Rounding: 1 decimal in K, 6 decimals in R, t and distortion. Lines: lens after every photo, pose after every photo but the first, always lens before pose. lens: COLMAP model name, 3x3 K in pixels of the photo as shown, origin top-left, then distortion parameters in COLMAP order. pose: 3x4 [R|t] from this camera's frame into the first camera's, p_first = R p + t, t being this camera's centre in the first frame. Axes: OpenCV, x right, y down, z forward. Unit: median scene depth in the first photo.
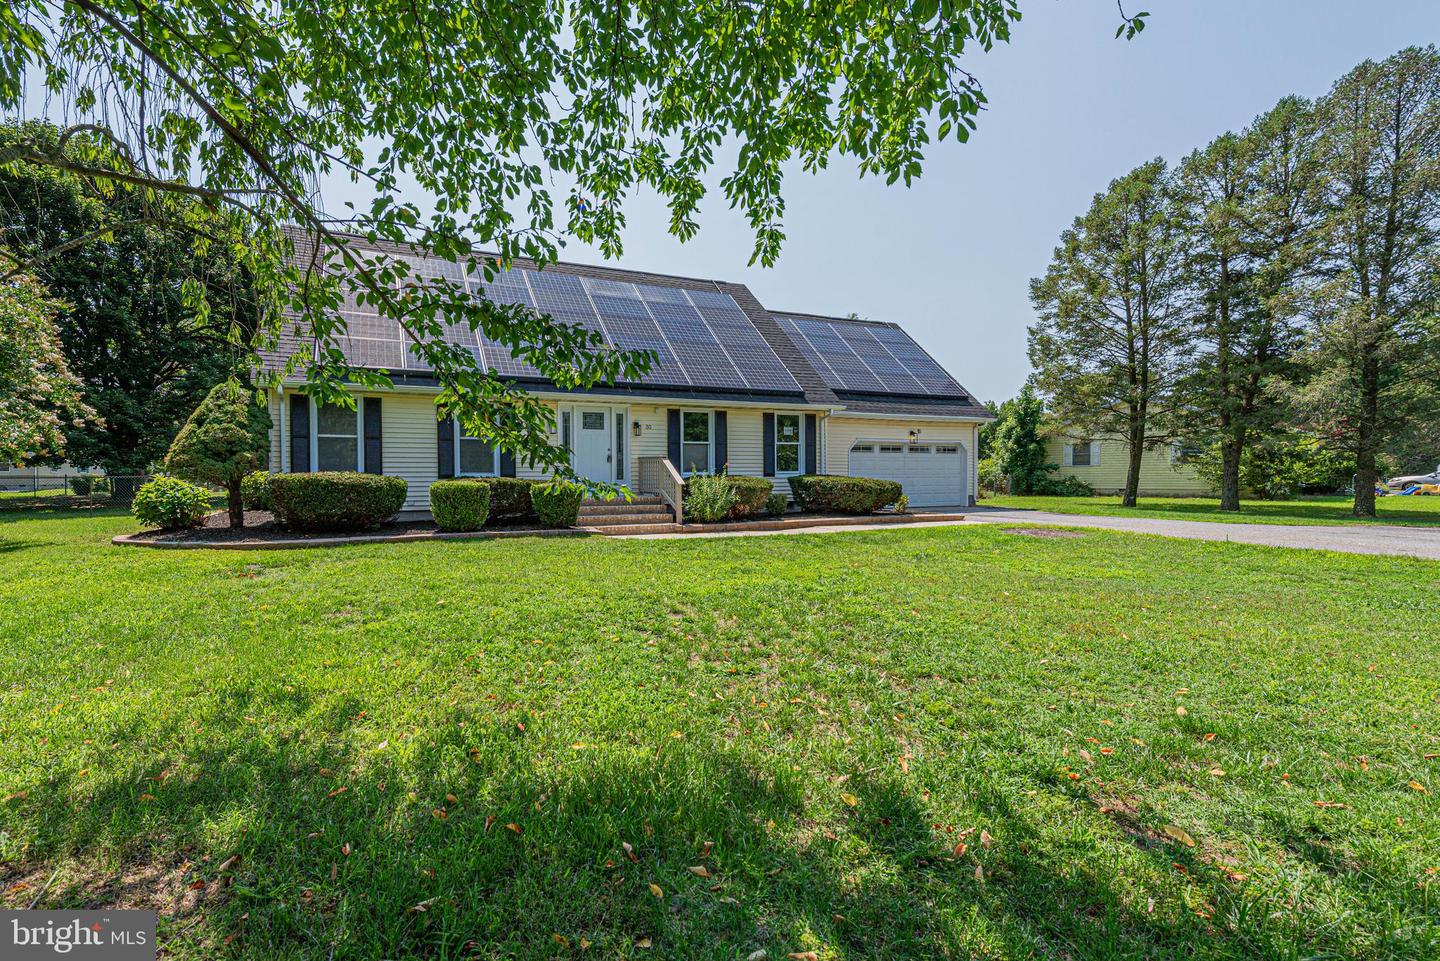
lens RADIAL K [[577.8, 0, 721.6], [0, 577.8, 484.0], [0, 0, 1]] dist [0.002815, 0.000278]
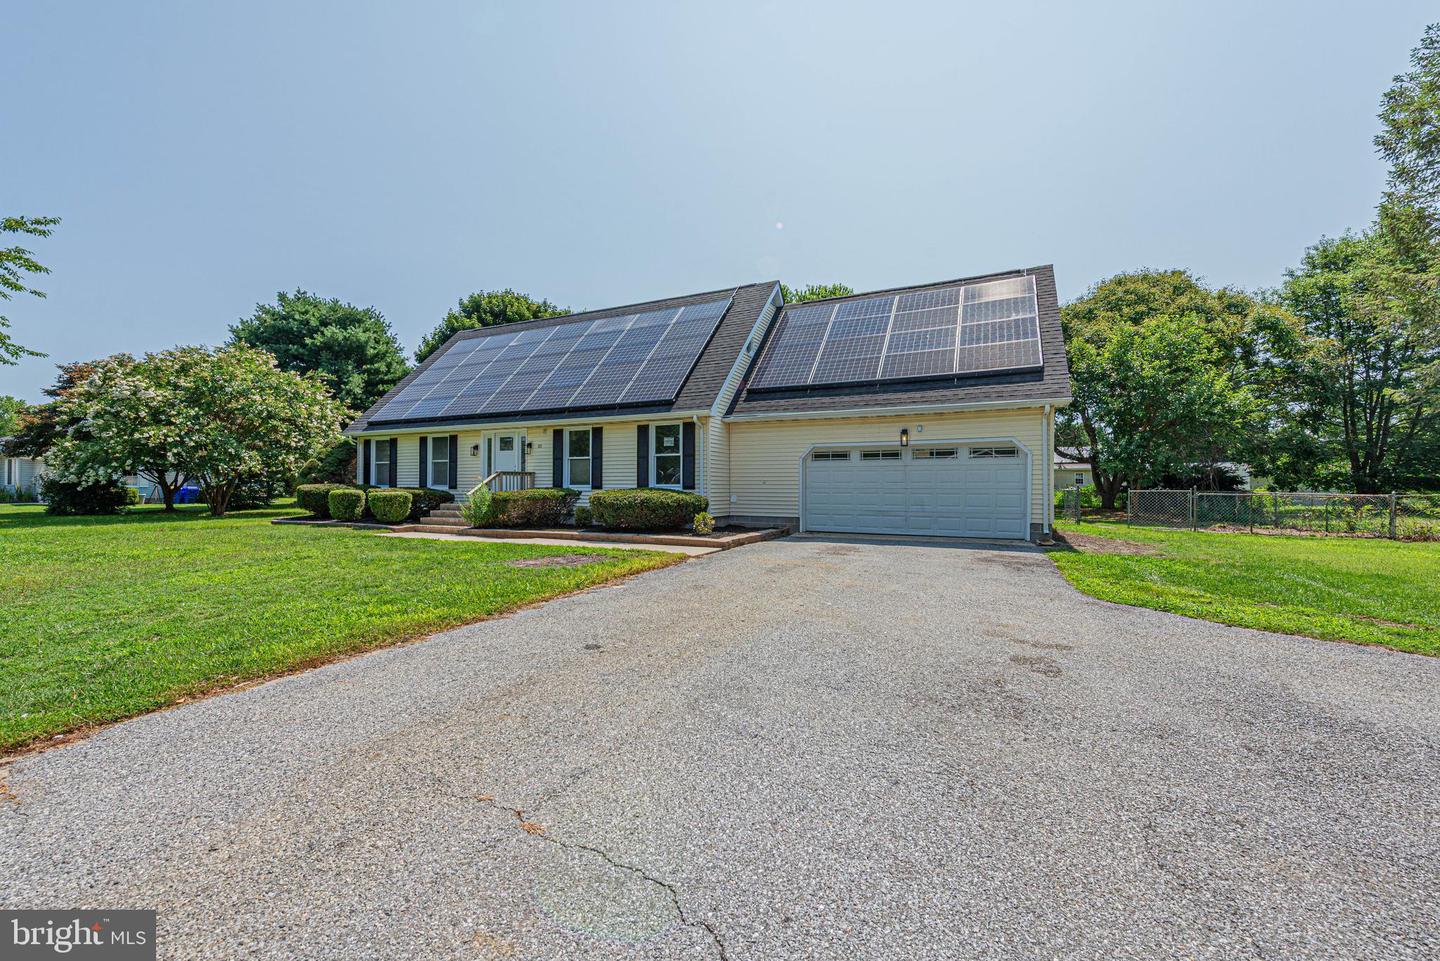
lens RADIAL K [[577.8, 0, 715.5], [0, 577.8, 481.9], [0, 0, 1]] dist [0.002815, 0.000278]
pose [[0.682115, 0.000258, -0.731245, 0.885703], [-0.016612, 0.999747, -0.015143, -0.012998], [0.731057, 0.022477, 0.681946, 0.421043]]
